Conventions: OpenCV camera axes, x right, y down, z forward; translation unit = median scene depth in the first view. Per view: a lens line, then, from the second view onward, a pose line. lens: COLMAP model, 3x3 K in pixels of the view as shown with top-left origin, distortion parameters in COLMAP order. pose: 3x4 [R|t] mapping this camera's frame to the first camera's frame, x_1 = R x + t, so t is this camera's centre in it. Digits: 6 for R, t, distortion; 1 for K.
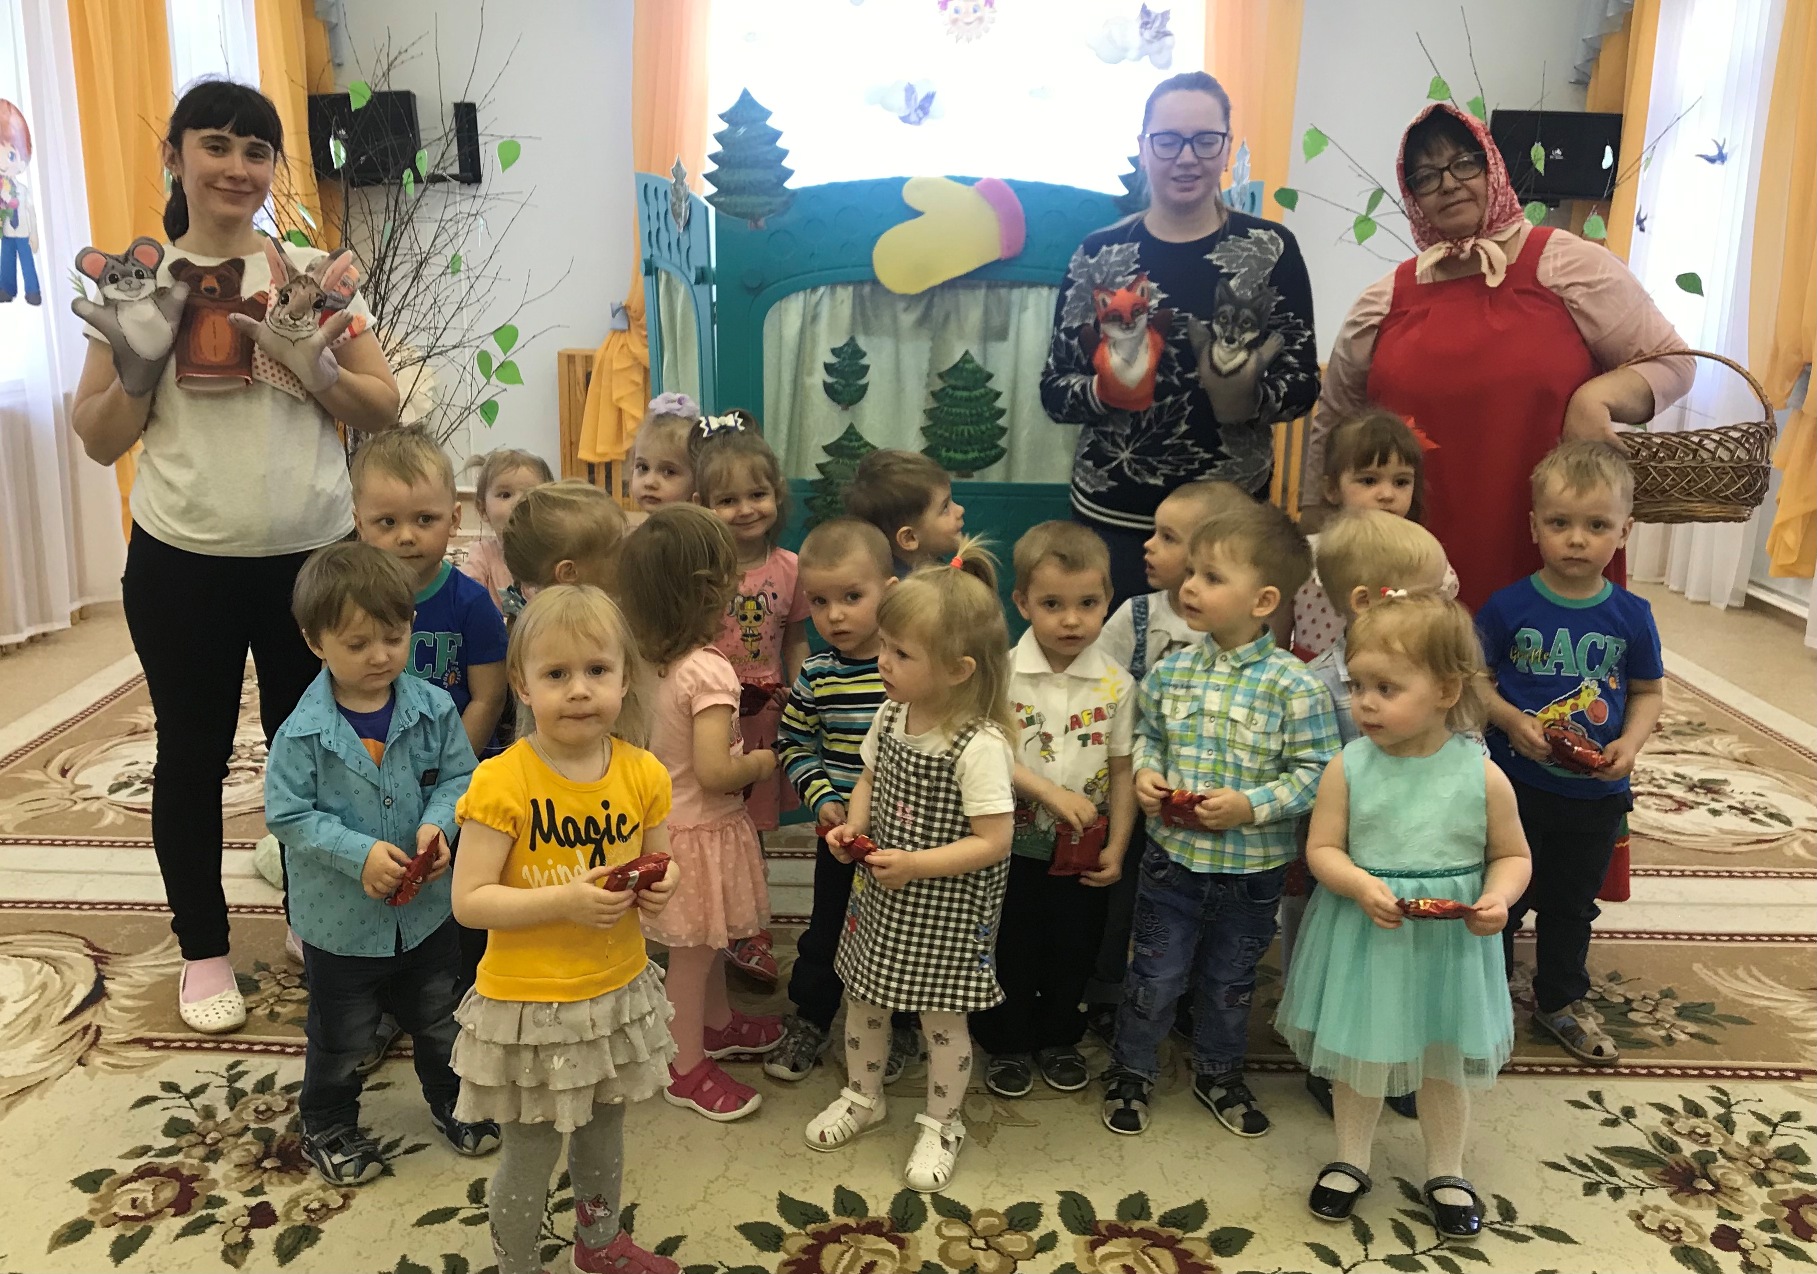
lens RADIAL K [[1652.1, 0, 906.2], [0, 1652.1, 636.1], [0, 0, 1]] dist [-0.000186, 0.022825]
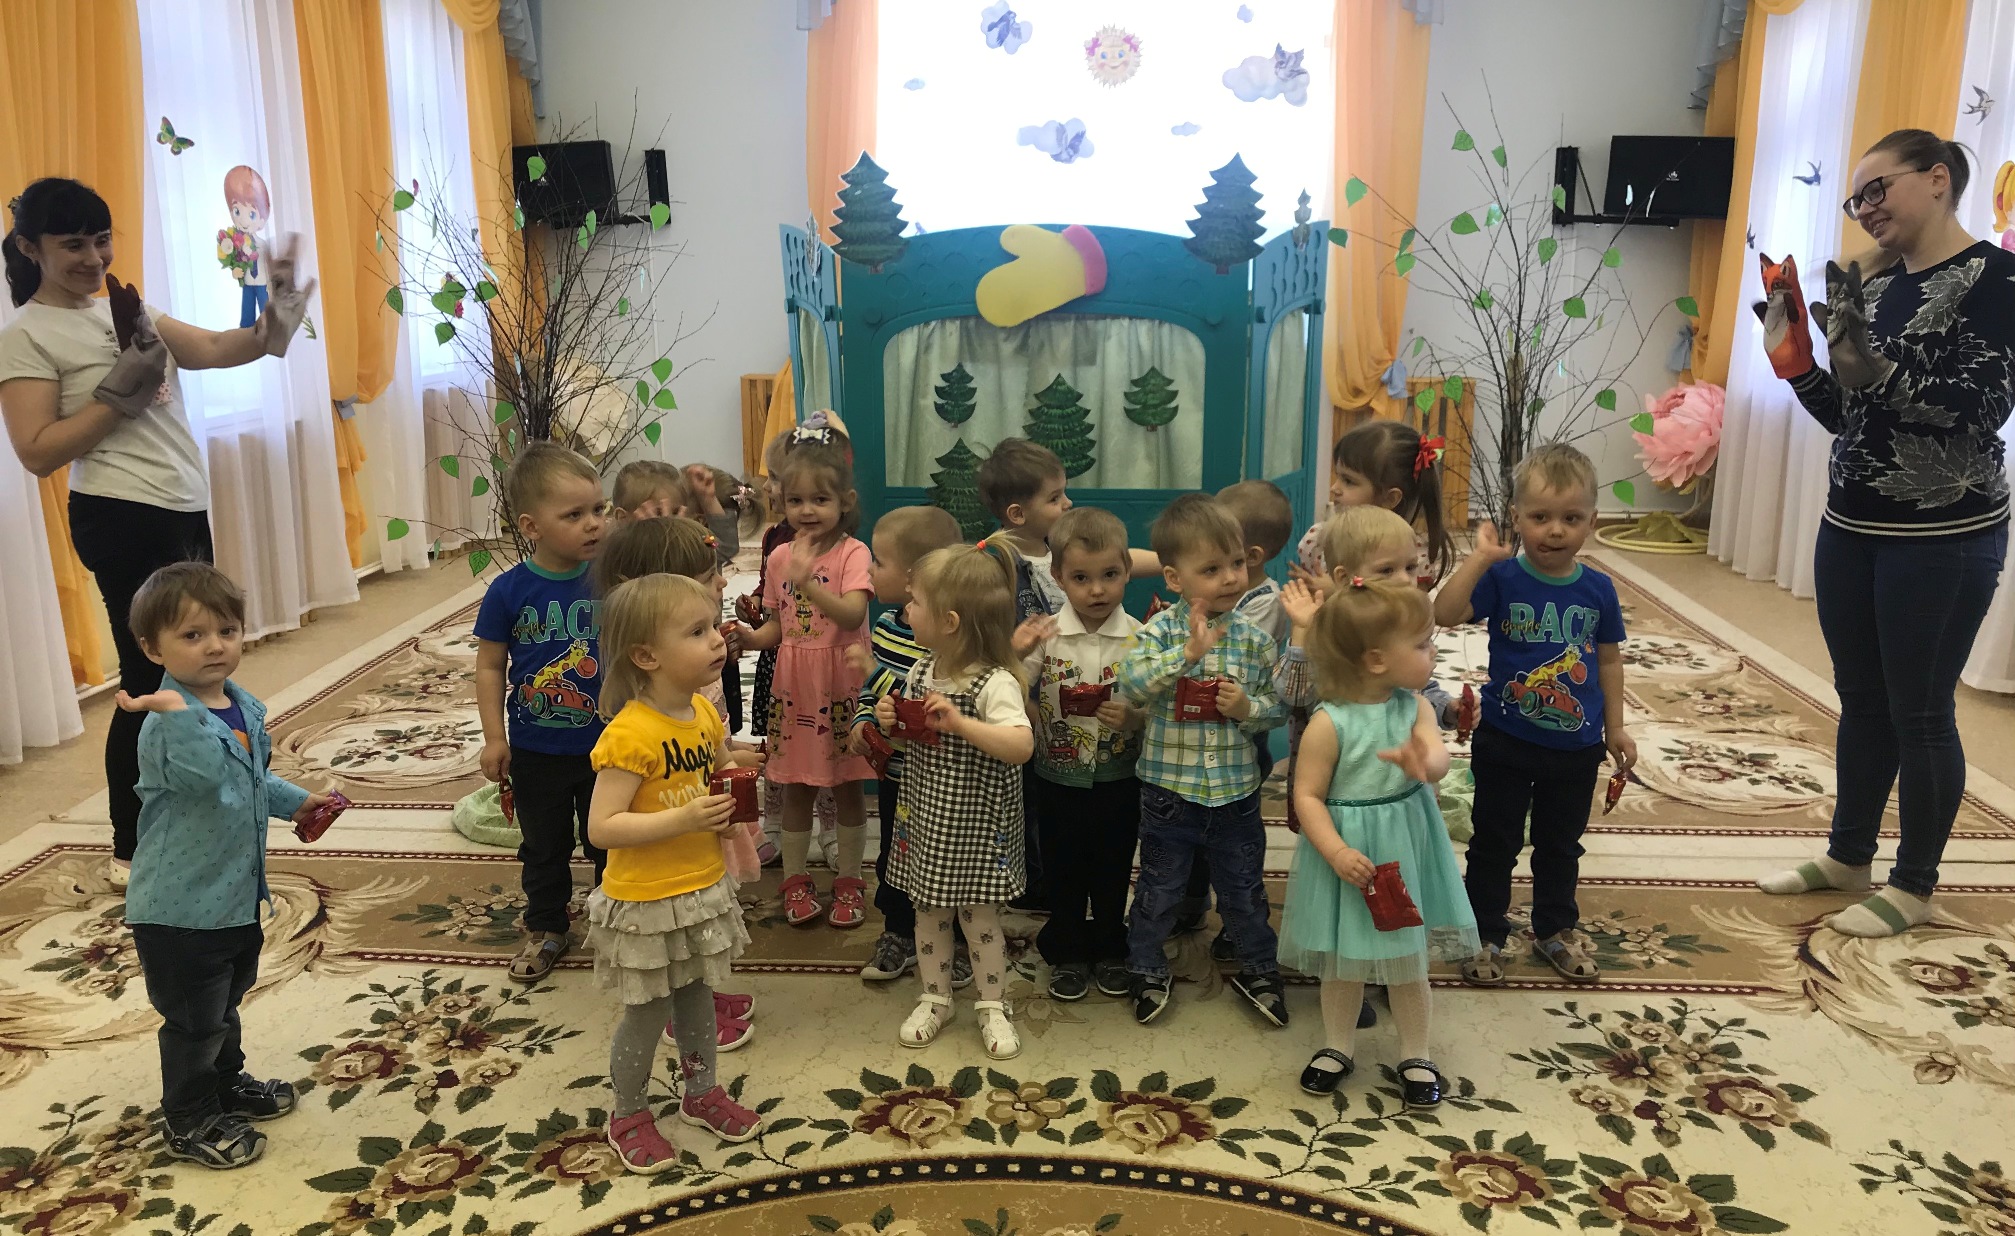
lens RADIAL K [[1612.8, 0, 1009.4], [0, 1612.8, 618.7], [0, 0, 1]] dist [0.002442, 0.006466]
pose [[0.998477, -0.006444, -0.054796, 0.077188], [0.005496, 0.999833, -0.017433, 0.020484], [0.054900, 0.017105, 0.998345, -0.147836]]
